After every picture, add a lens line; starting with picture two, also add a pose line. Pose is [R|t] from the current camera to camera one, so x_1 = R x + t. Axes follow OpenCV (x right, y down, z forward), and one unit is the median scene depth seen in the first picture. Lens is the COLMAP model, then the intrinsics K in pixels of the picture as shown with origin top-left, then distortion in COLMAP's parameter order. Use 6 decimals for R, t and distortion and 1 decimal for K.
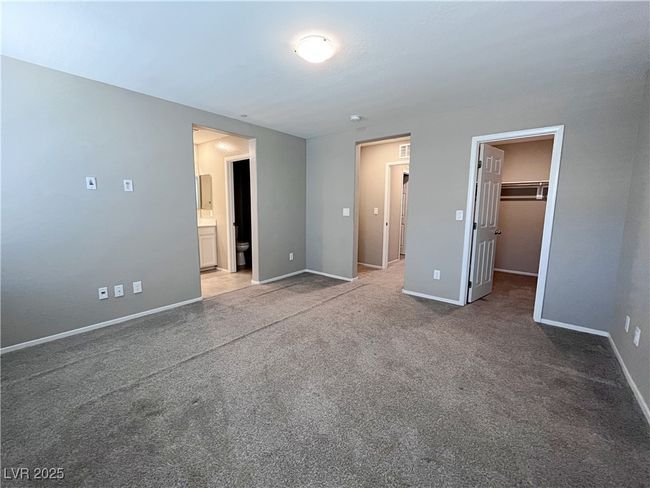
lens RADIAL K [[272.5, 0, 325.0], [0, 272.5, 244.0], [0, 0, 1]] dist [-0.000682, -0.000240]
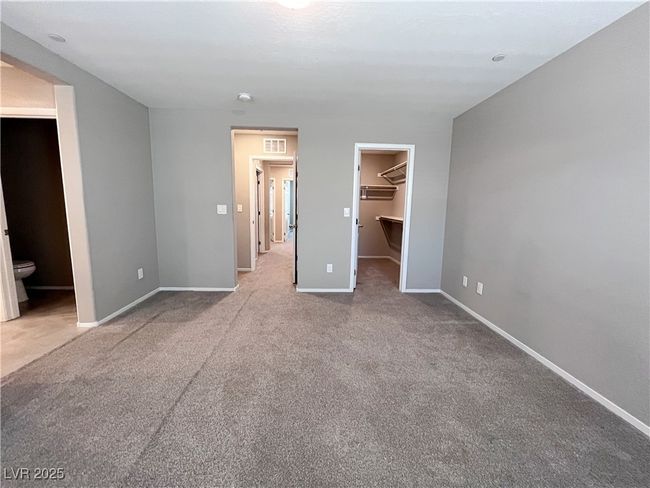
lens RADIAL K [[262.1, 0, 325.0], [0, 262.1, 244.0], [0, 0, 1]] dist [-0.002195, -0.000188]
pose [[0.749375, -0.089369, 0.656087, -0.272772], [0.079805, 0.995817, 0.044493, -0.029909], [-0.657319, 0.019018, 0.753372, 0.244274]]
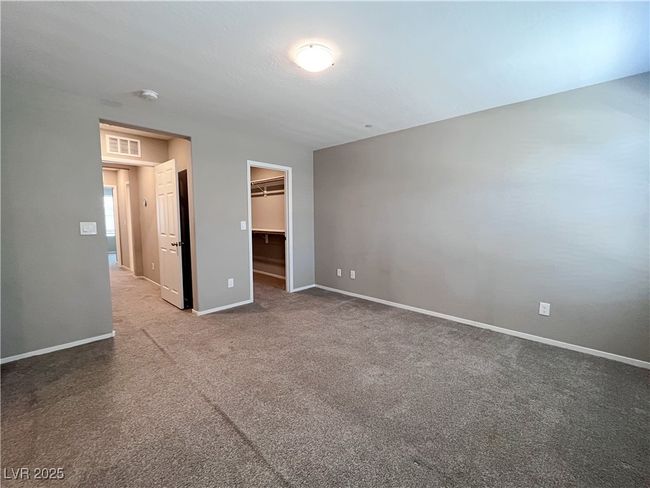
lens RADIAL K [[272.5, 0, 325.0], [0, 272.5, 244.0], [0, 0, 1]] dist [-0.000682, -0.000240]
pose [[0.085044, -0.099641, 0.991382, -0.592591], [0.143016, 0.985905, 0.086822, -0.075558], [-0.986060, 0.134400, 0.098096, 0.535733]]
